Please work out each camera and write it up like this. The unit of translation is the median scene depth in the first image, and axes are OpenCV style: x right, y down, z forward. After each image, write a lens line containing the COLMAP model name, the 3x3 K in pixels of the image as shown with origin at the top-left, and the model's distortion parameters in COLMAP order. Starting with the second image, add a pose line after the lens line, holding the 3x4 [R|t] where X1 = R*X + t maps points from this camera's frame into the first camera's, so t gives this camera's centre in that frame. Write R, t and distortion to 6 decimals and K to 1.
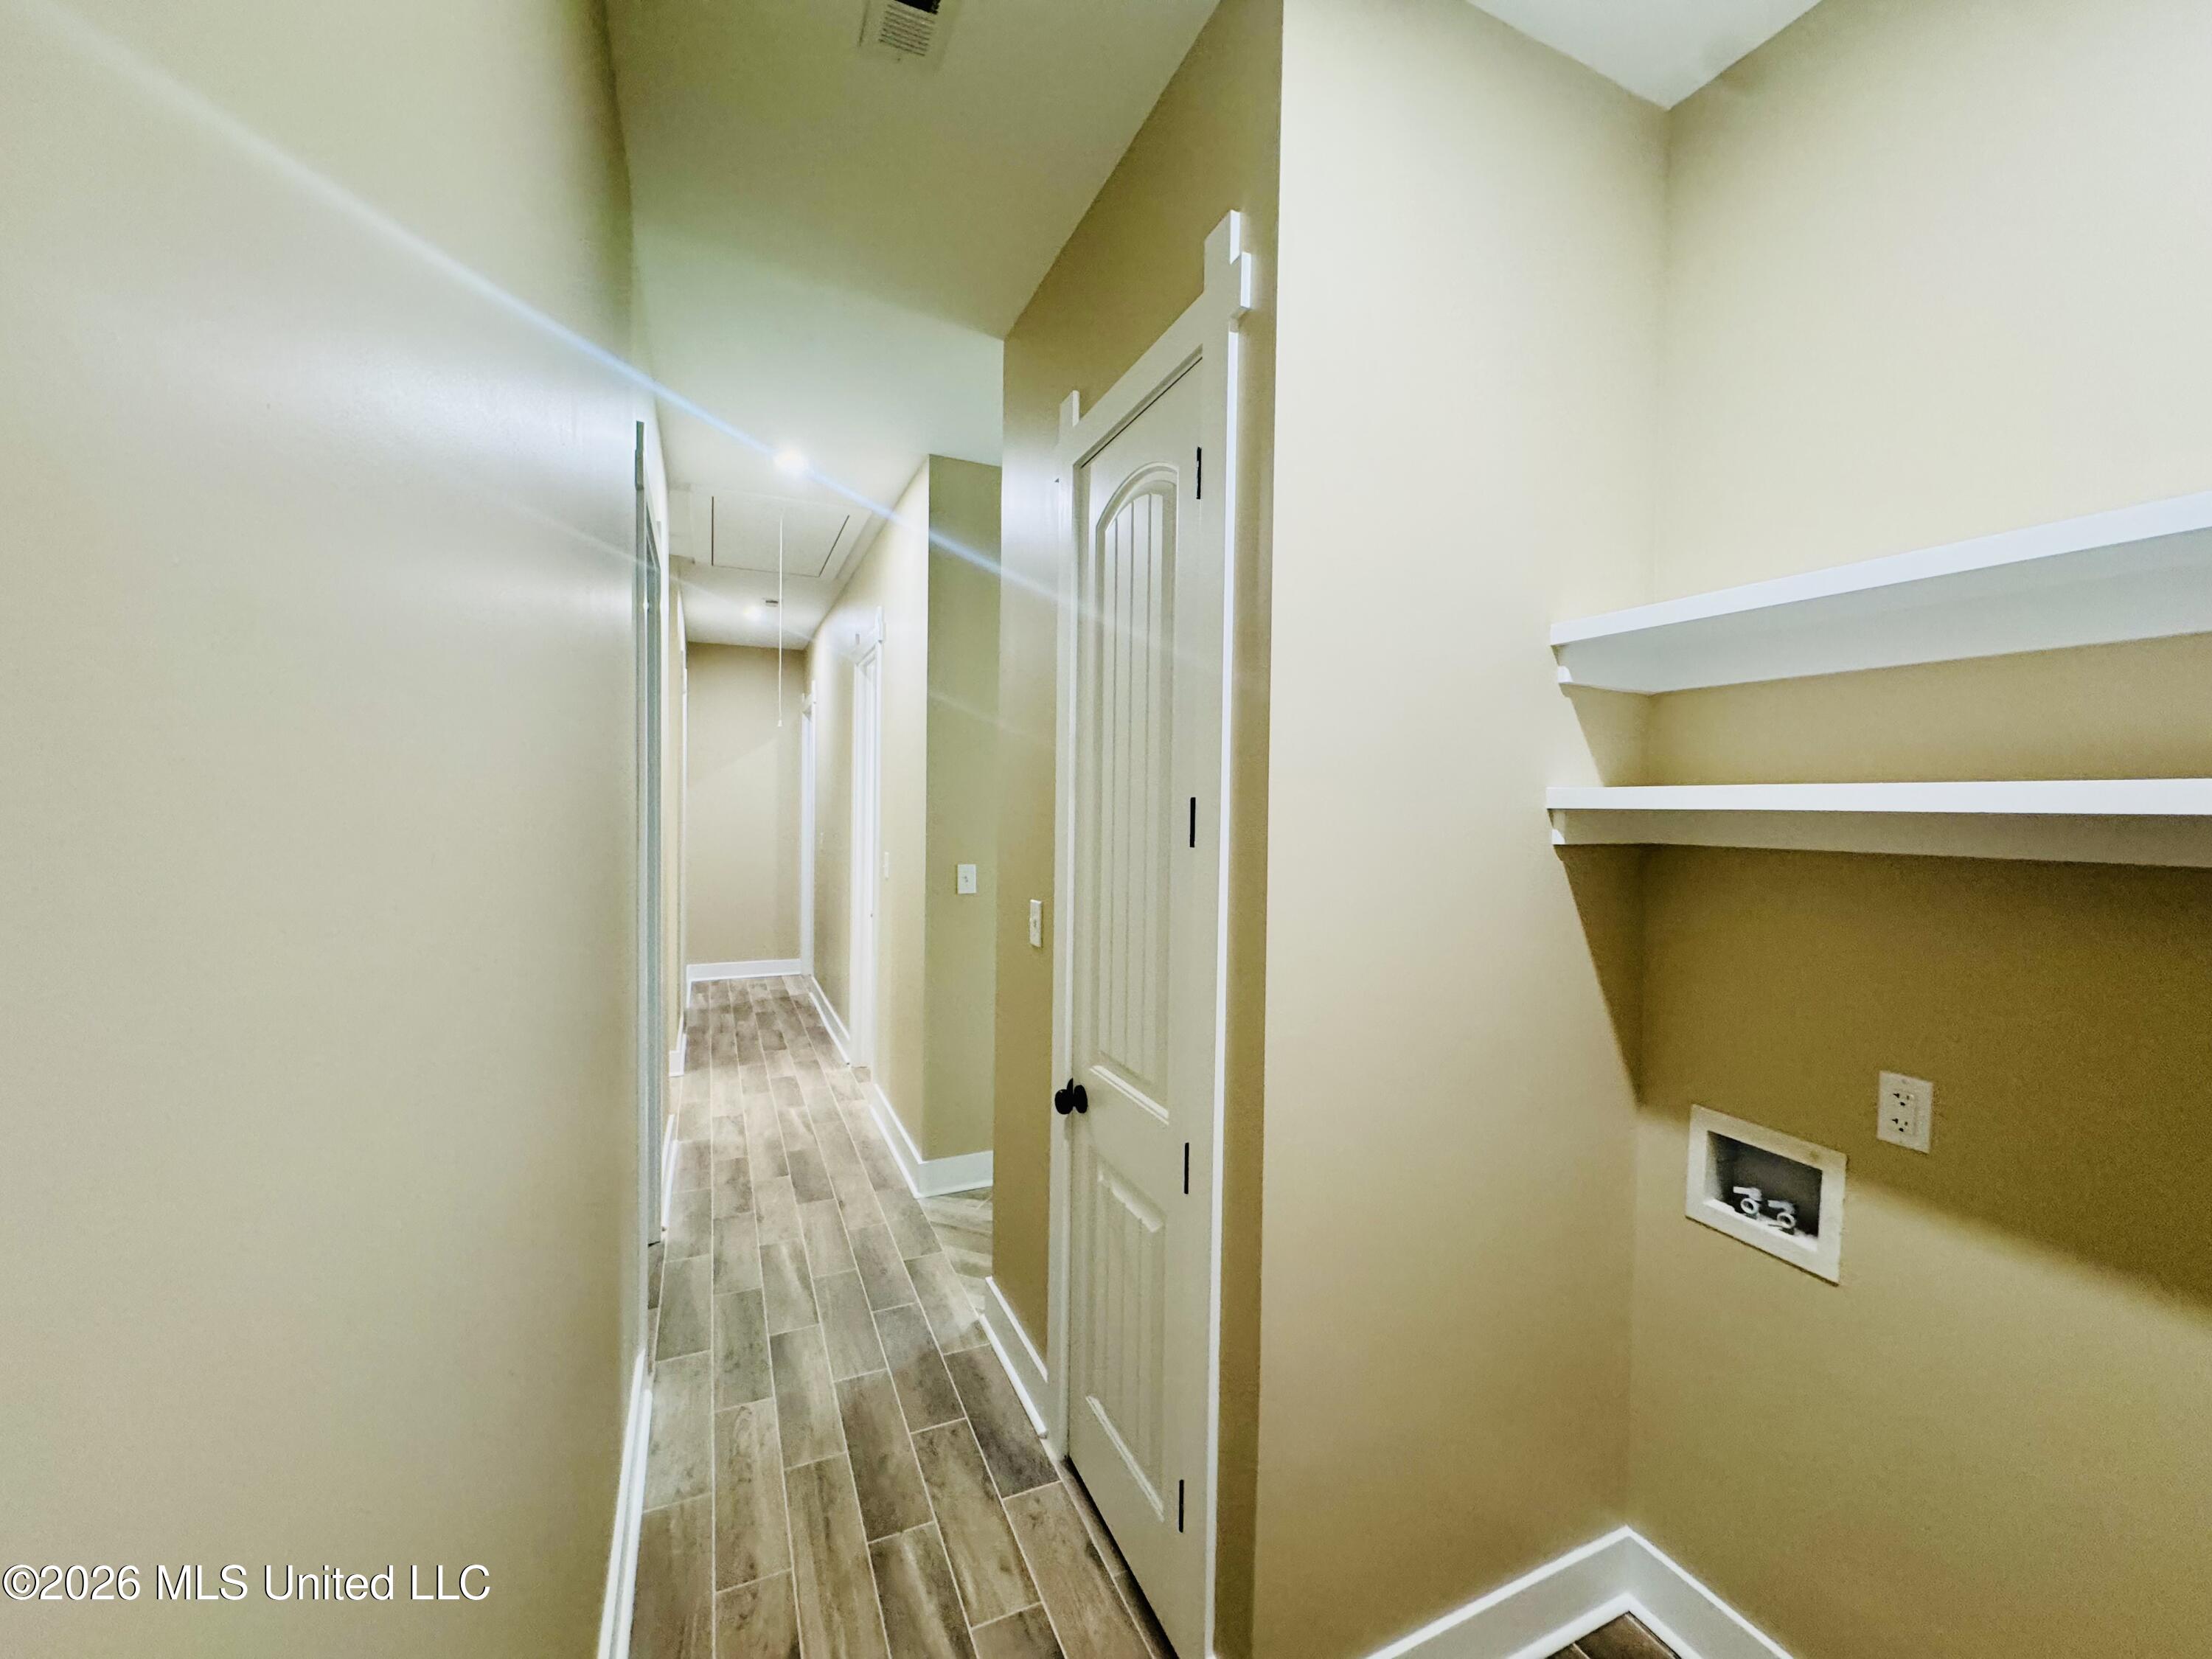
lens RADIAL K [[899.6, 0, 1113.8], [0, 899.6, 836.2], [0, 0, 1]] dist [0.000195, -0.000215]
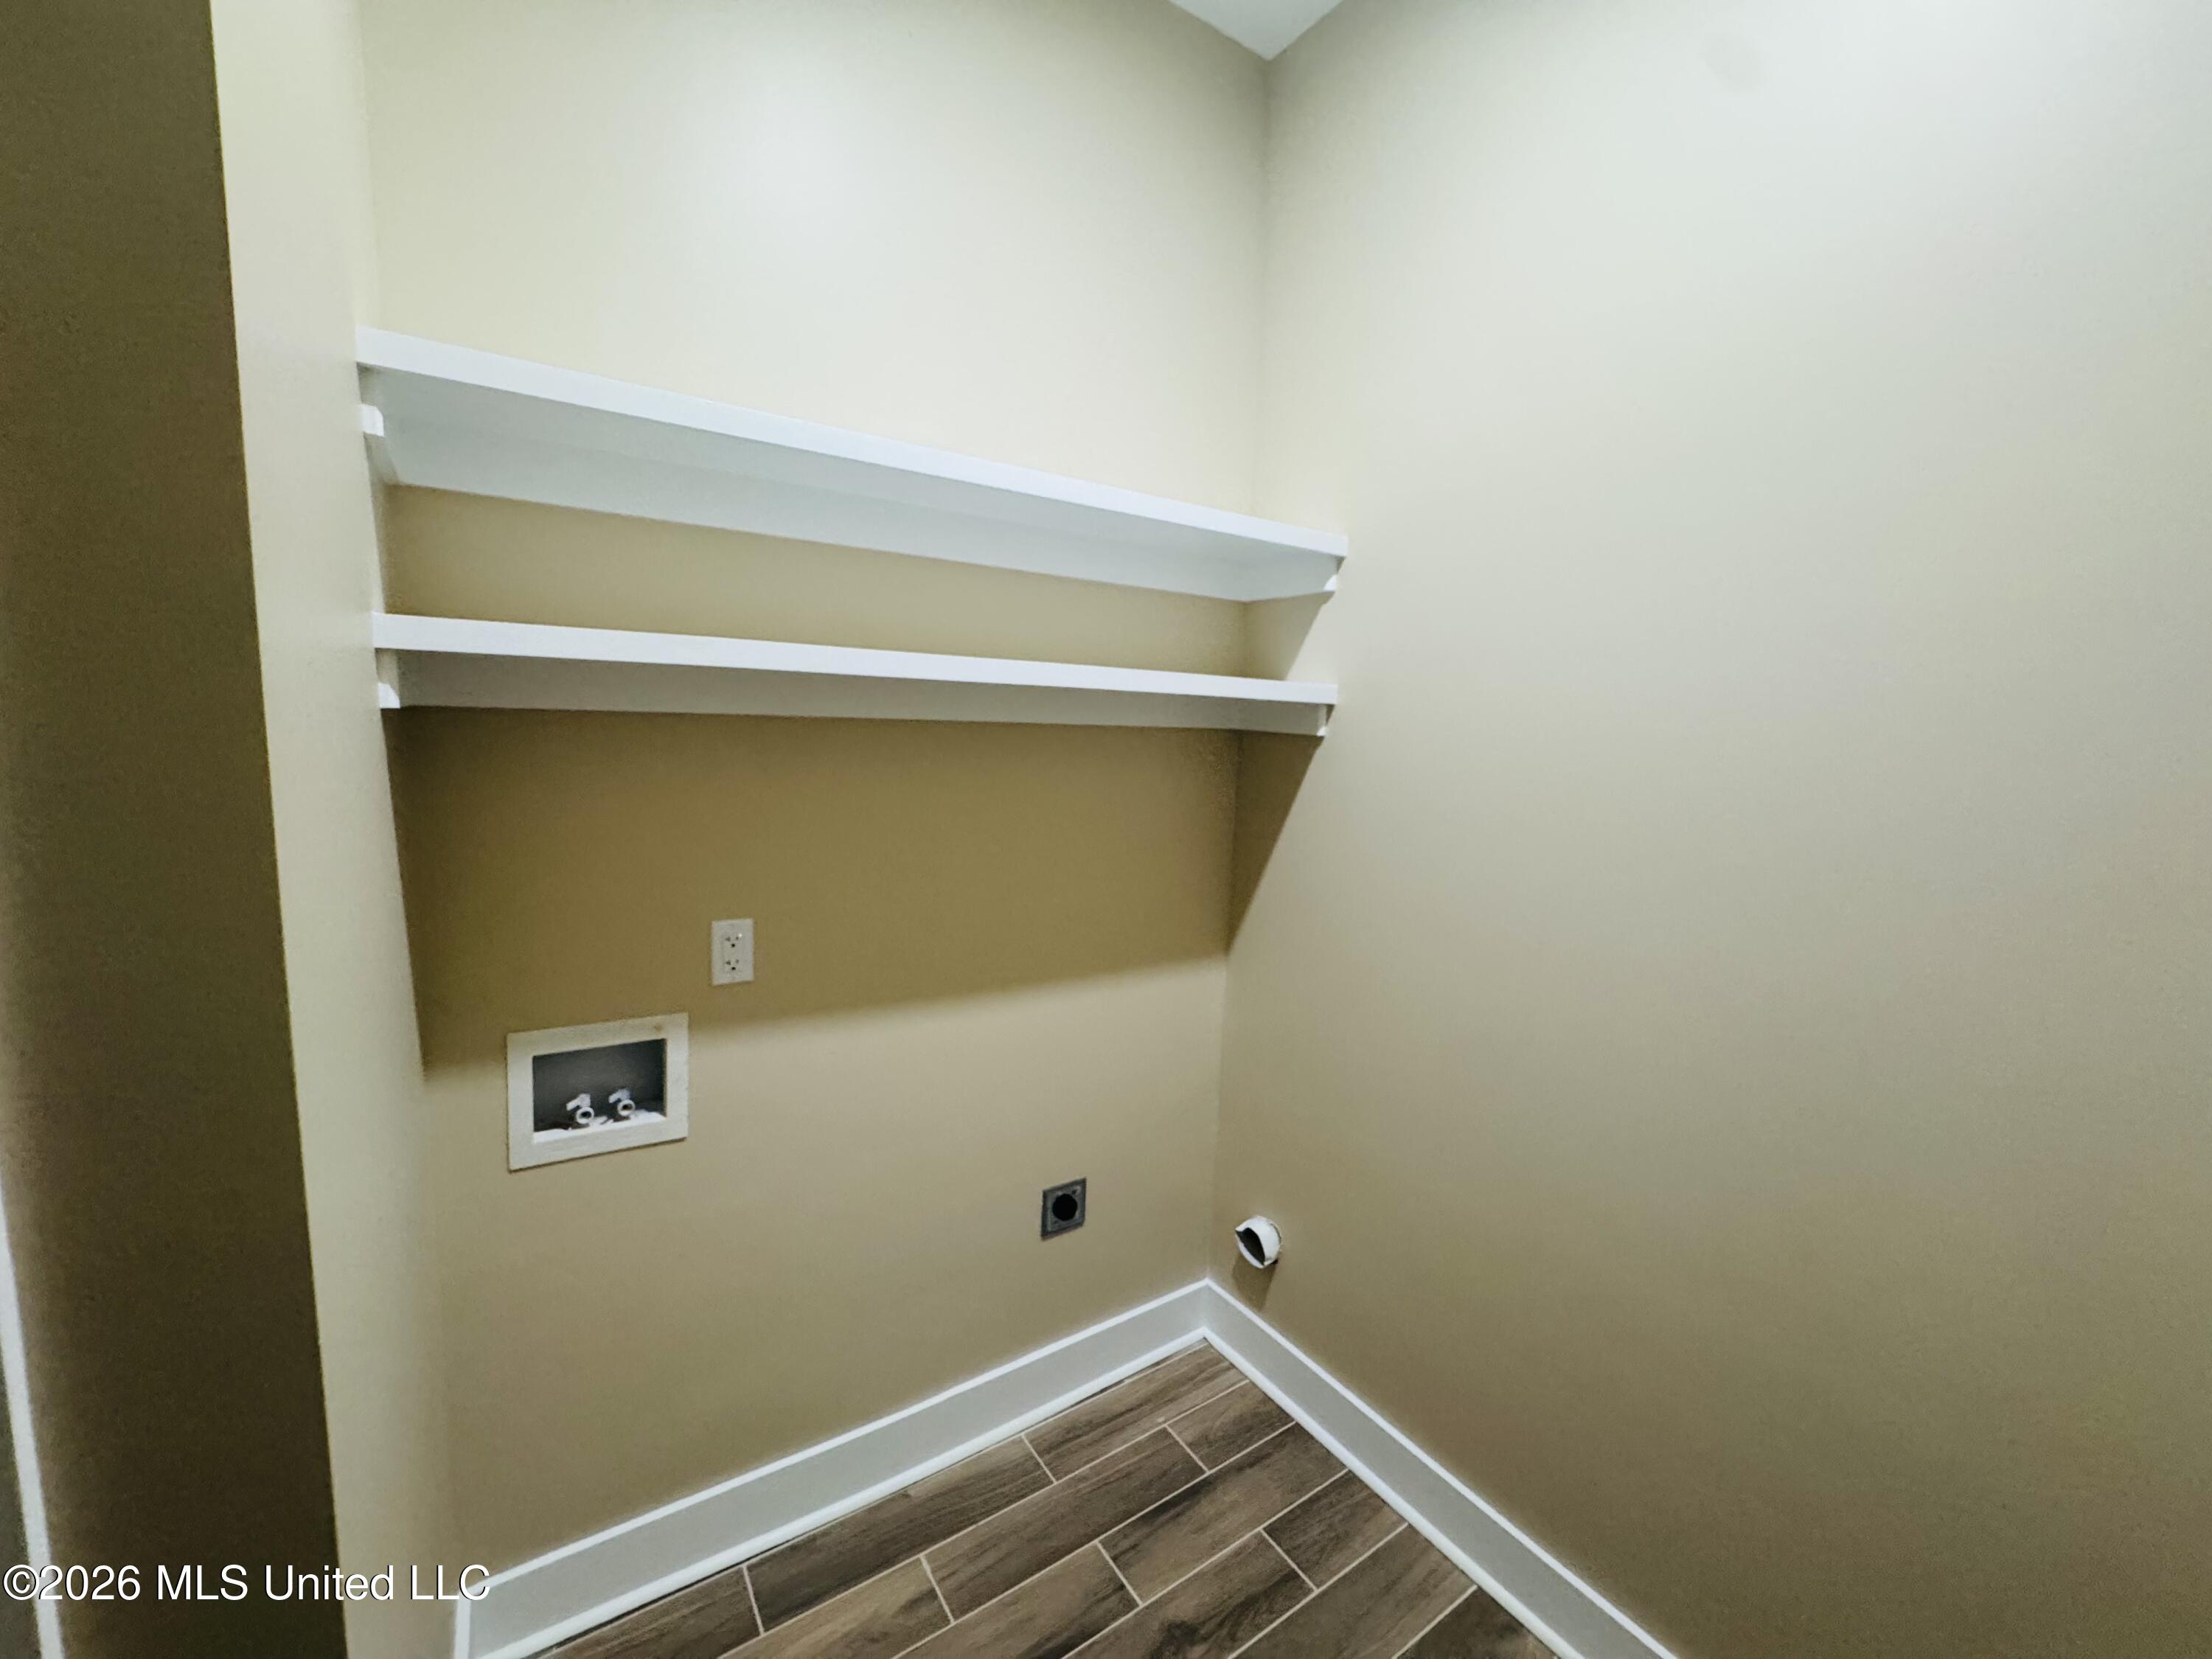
lens RADIAL K [[899.6, 0, 1109.5], [0, 899.6, 822.3], [0, 0, 1]] dist [0.000195, -0.000215]
pose [[-0.184286, -0.152981, 0.970894, -0.220315], [-0.020888, 0.988199, 0.151743, -0.021299], [-0.982651, 0.007684, -0.185307, 0.703173]]
